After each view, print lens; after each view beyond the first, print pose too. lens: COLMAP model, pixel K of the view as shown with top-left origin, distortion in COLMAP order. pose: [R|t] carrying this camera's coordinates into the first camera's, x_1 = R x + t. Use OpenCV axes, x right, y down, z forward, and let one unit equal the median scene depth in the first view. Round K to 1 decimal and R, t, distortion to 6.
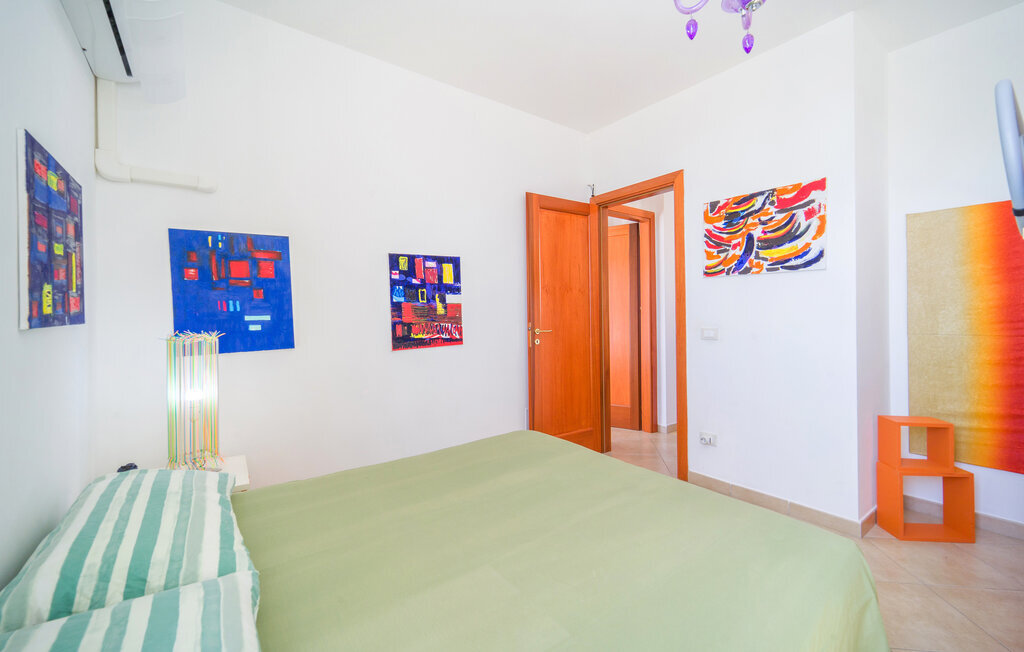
lens RADIAL K [[411.3, 0, 507.5], [0, 411.3, 325.8], [0, 0, 1]] dist [0.000001, -0.000744]
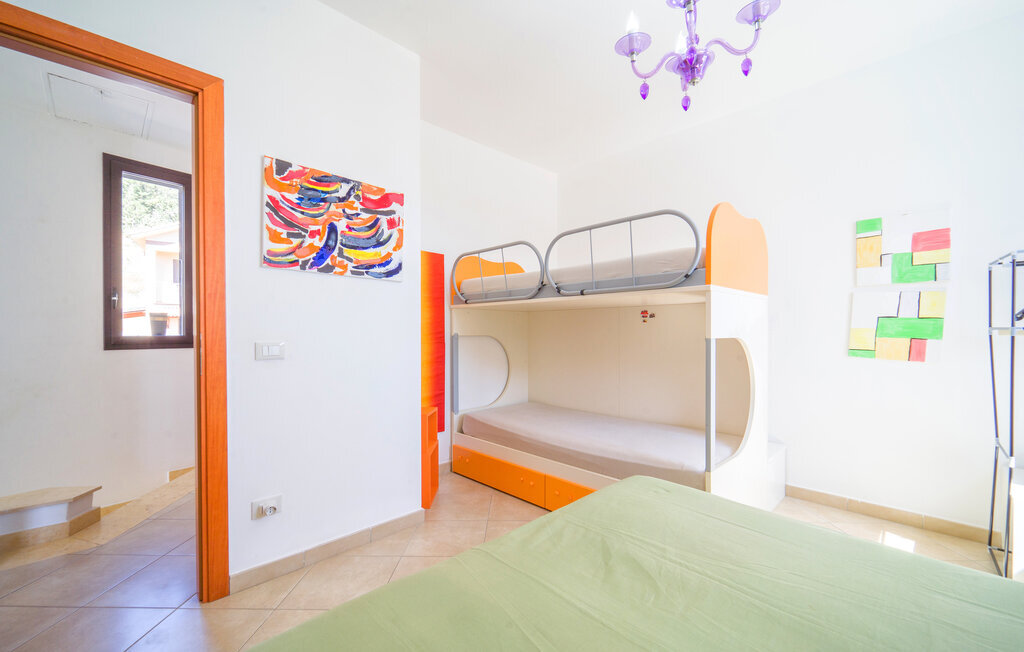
lens RADIAL K [[411.3, 0, 512.4], [0, 411.3, 330.0], [0, 0, 1]] dist [0.000001, -0.000744]
pose [[-0.130445, 0.003217, 0.991450, -0.258840], [0.010552, 0.999943, -0.001856, -0.010658], [-0.991399, 0.010220, -0.130471, 0.767724]]
